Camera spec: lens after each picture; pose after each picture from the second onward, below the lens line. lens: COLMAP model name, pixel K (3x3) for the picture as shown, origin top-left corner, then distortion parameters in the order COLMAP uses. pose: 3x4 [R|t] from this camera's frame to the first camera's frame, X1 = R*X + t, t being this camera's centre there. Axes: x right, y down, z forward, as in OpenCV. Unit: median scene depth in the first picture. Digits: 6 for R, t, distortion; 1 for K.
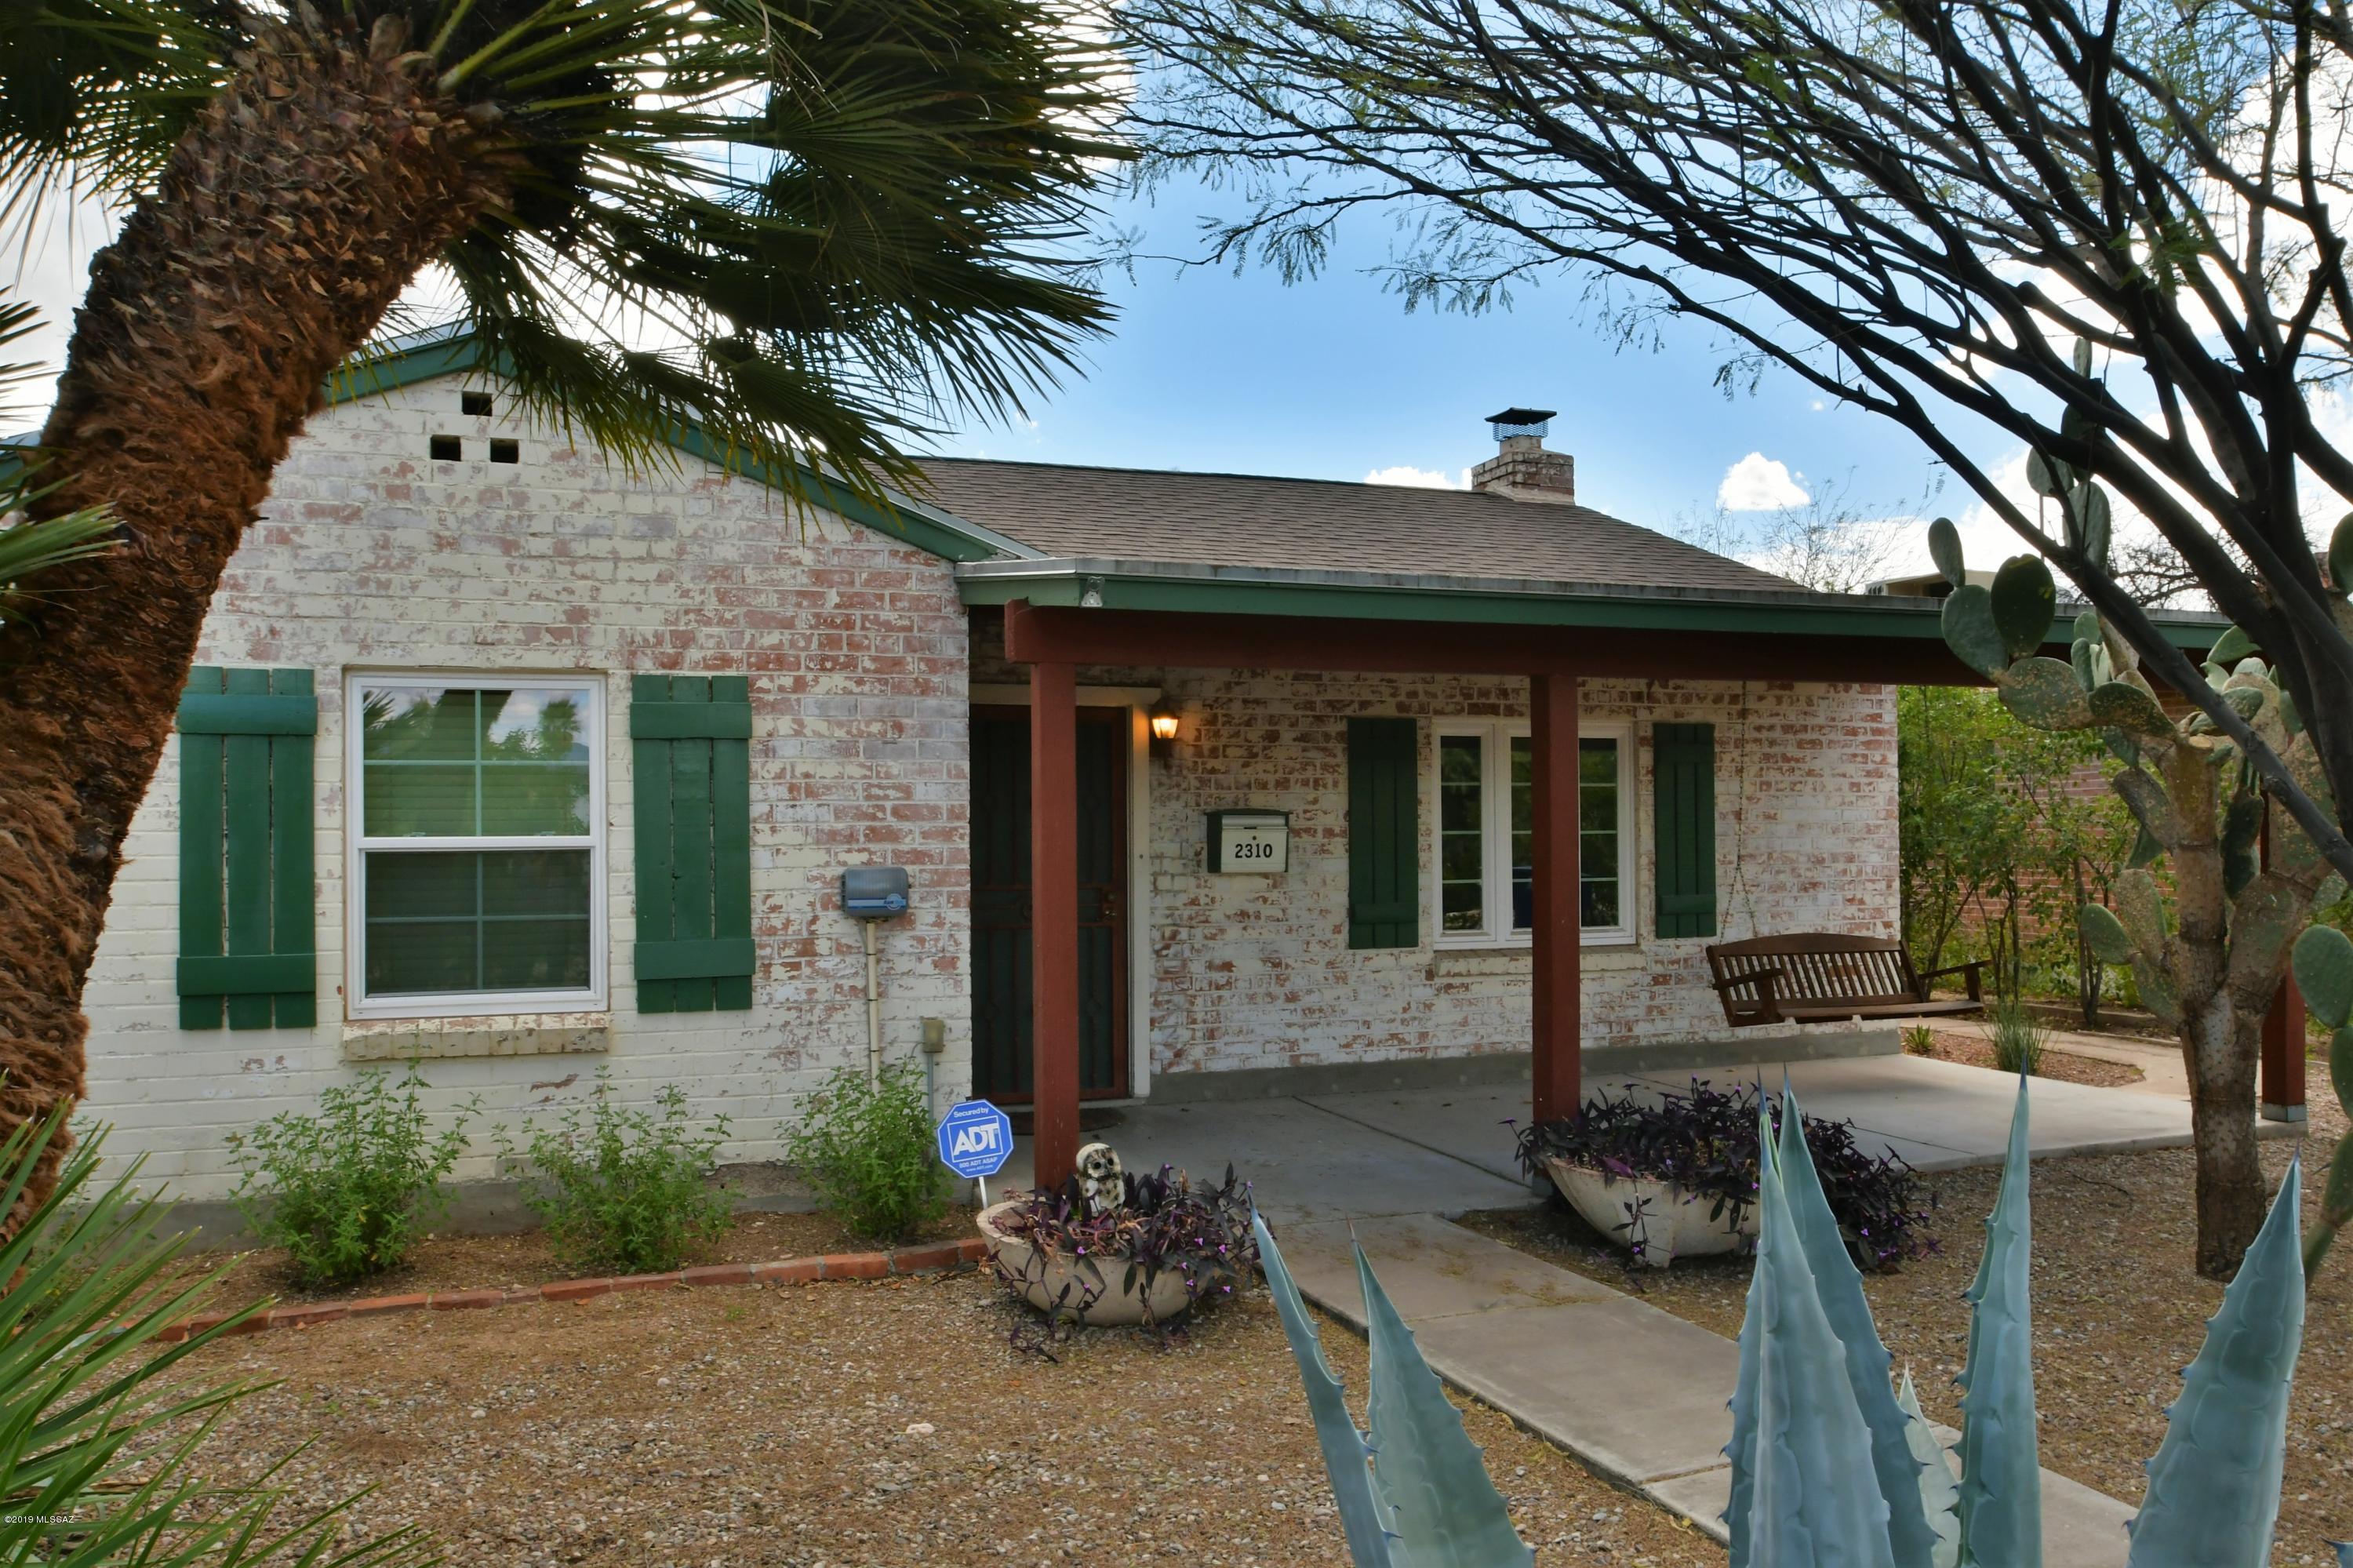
lens RADIAL K [[1768.5, 0, 1182.7], [0, 1768.5, 783.5], [0, 0, 1]] dist [-0.042607, -0.000219]
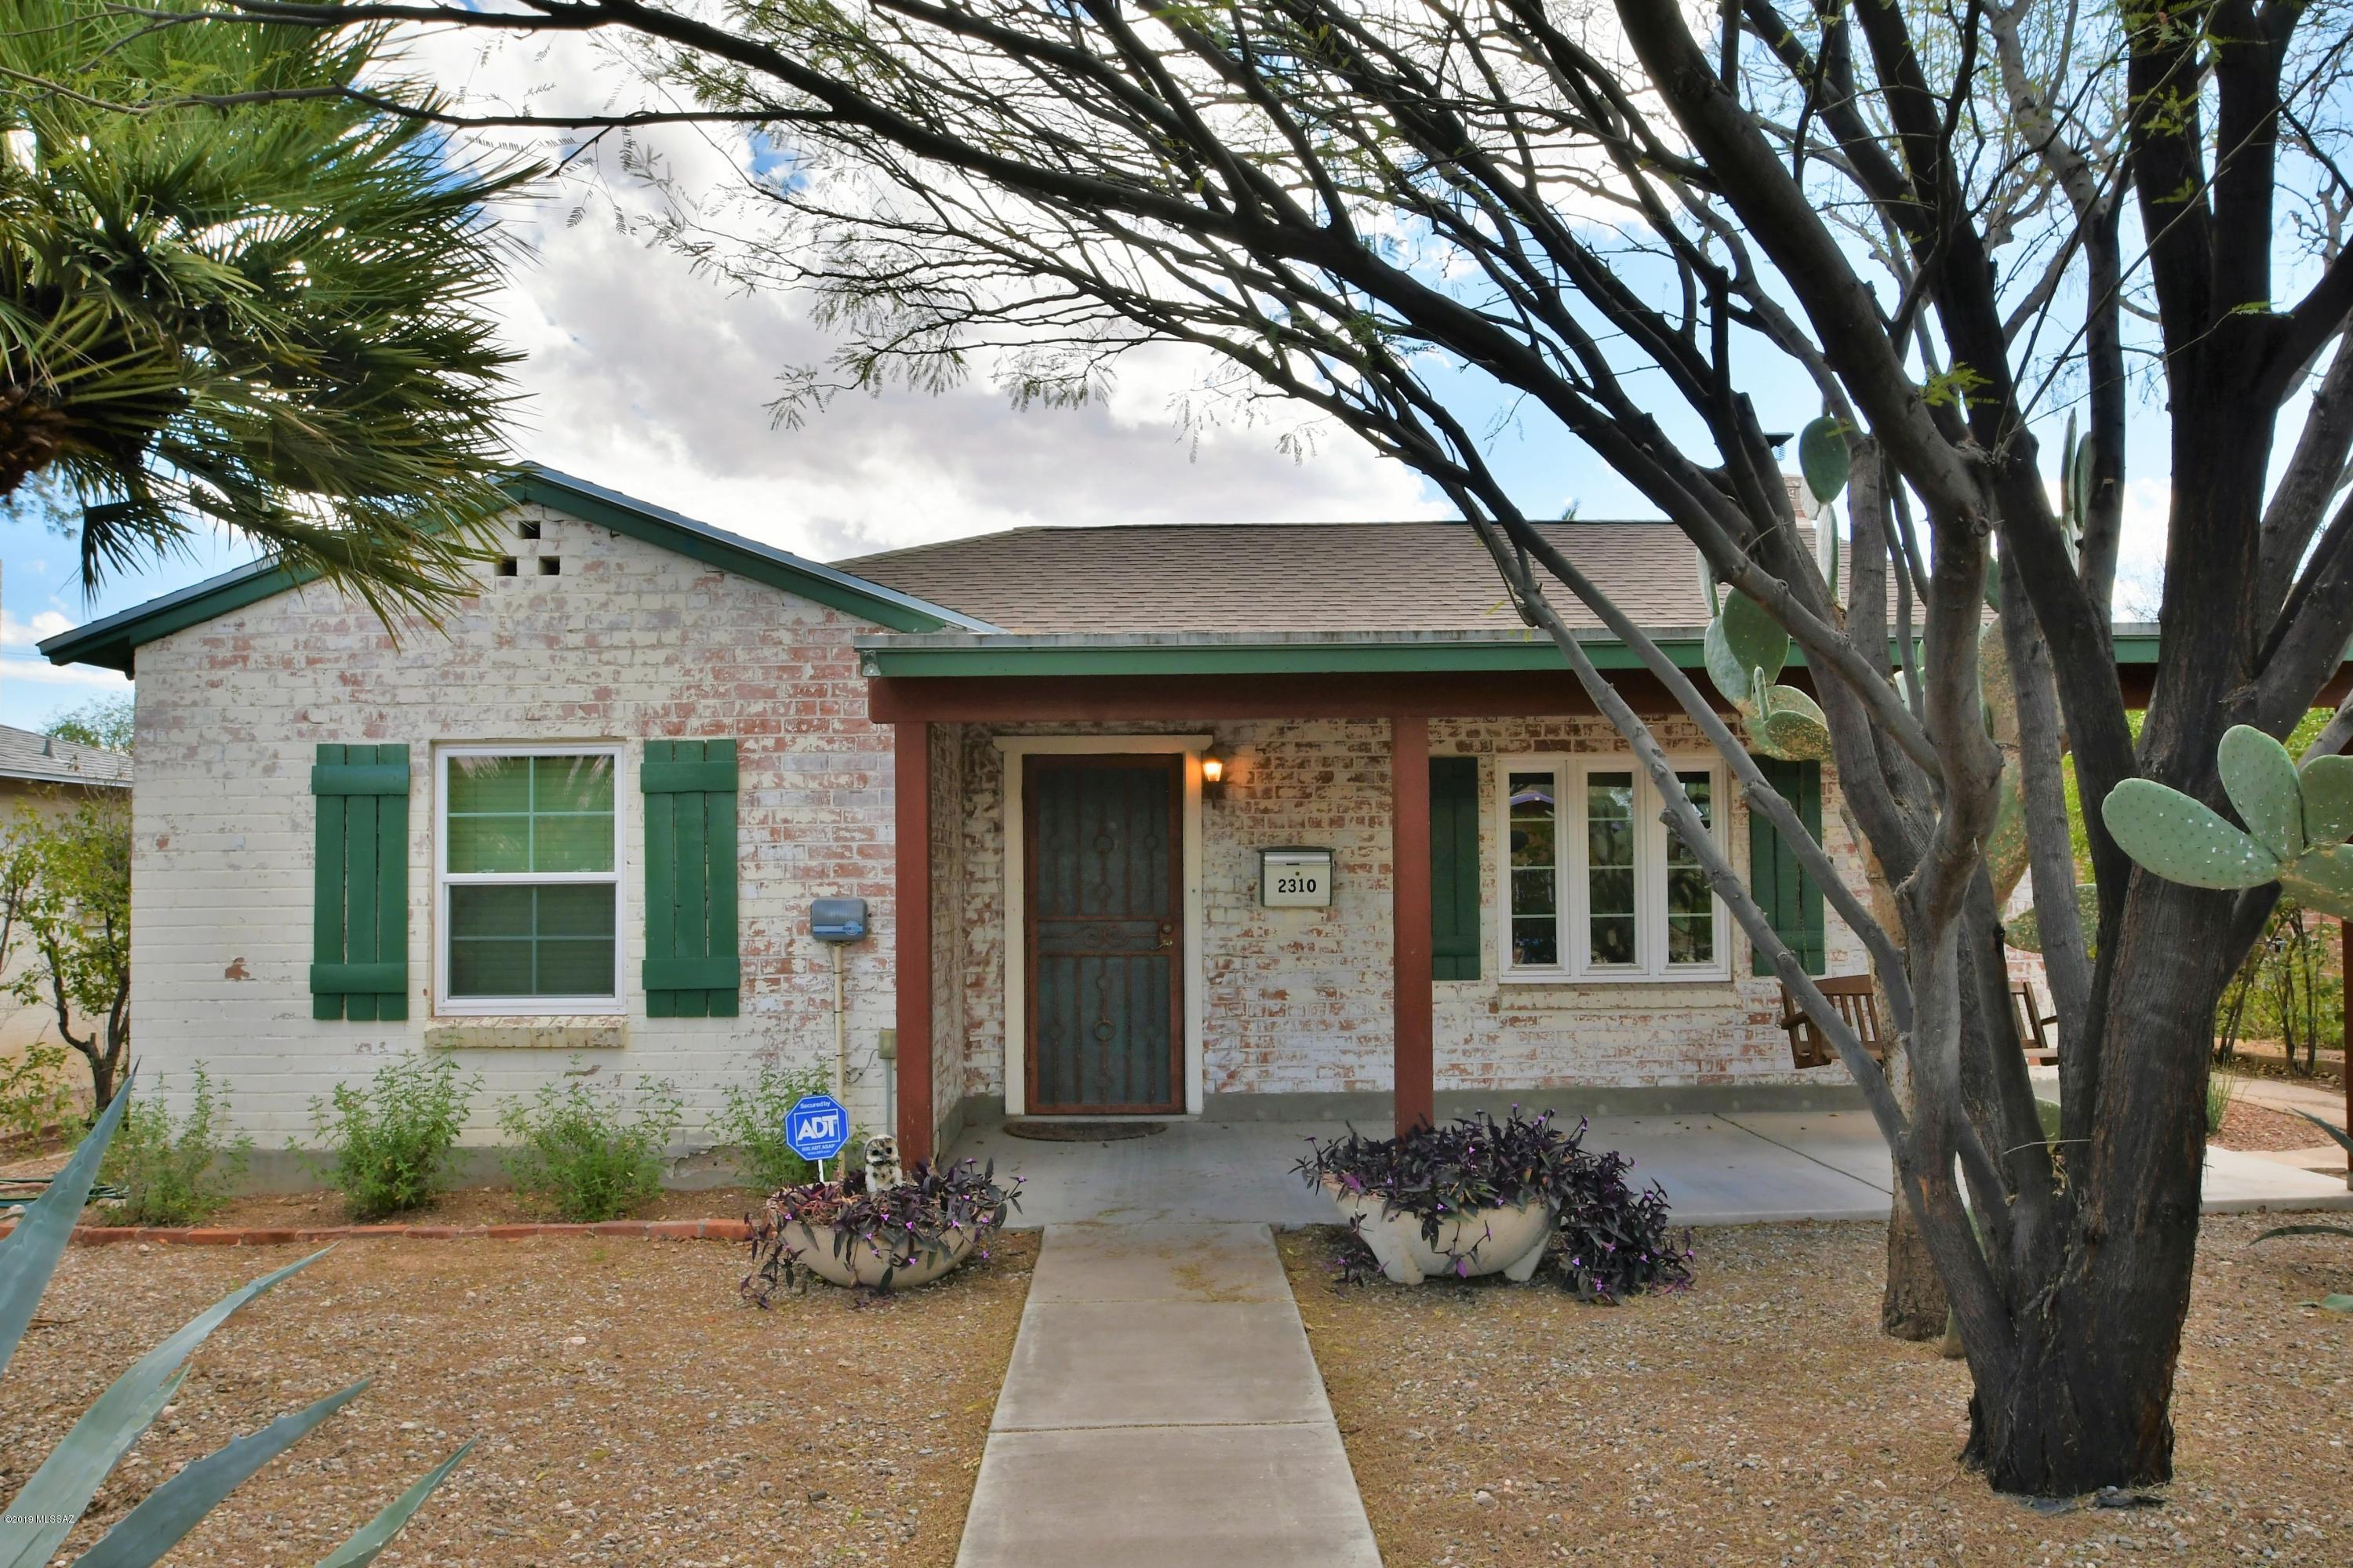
lens RADIAL K [[1768.5, 0, 1196.5], [0, 1768.5, 786.2], [0, 0, 1]] dist [-0.042607, -0.000219]
pose [[0.943543, -0.018635, -0.330724, 0.434233], [0.011858, 0.999677, -0.022499, 0.001953], [0.331037, 0.017307, 0.943459, -0.028590]]
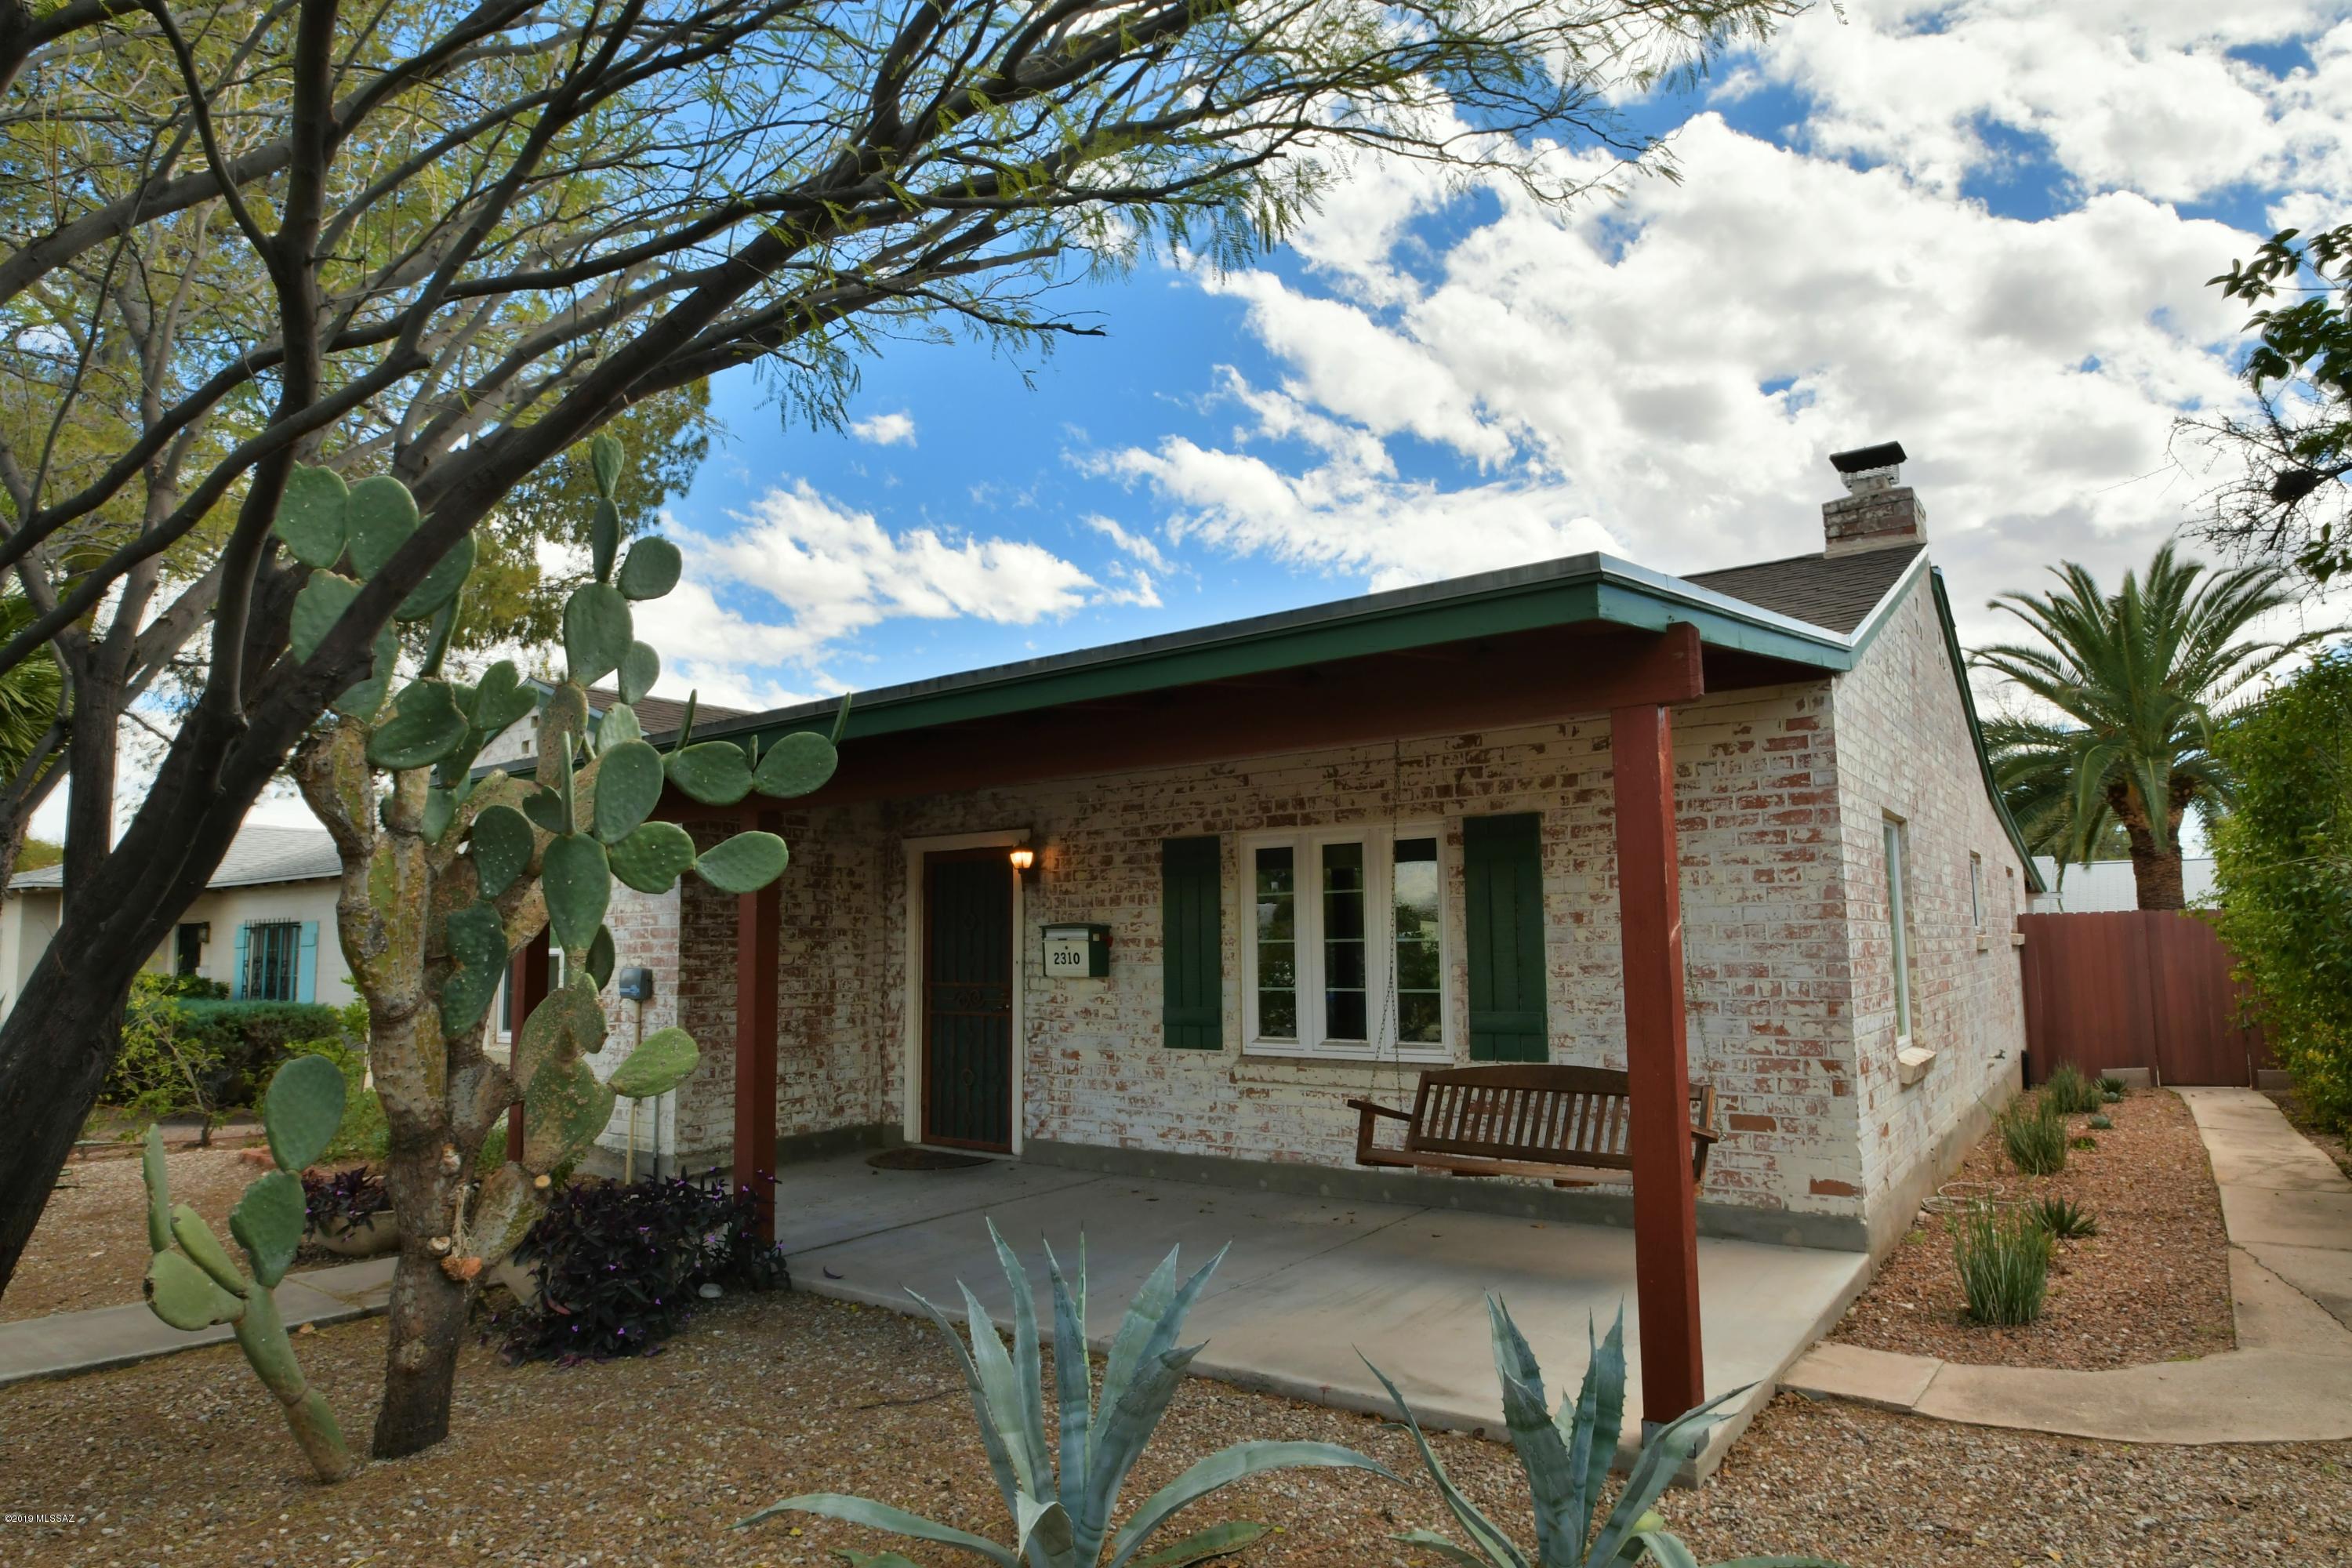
lens RADIAL K [[1323.6, 0, 1165.7], [0, 1323.6, 786.9], [0, 0, 1]] dist [-0.033196, -0.000081]
pose [[0.552262, -0.099968, -0.827655, 1.075506], [0.033623, 0.994648, -0.097702, 0.015824], [0.832992, 0.026129, 0.552668, 0.720794]]
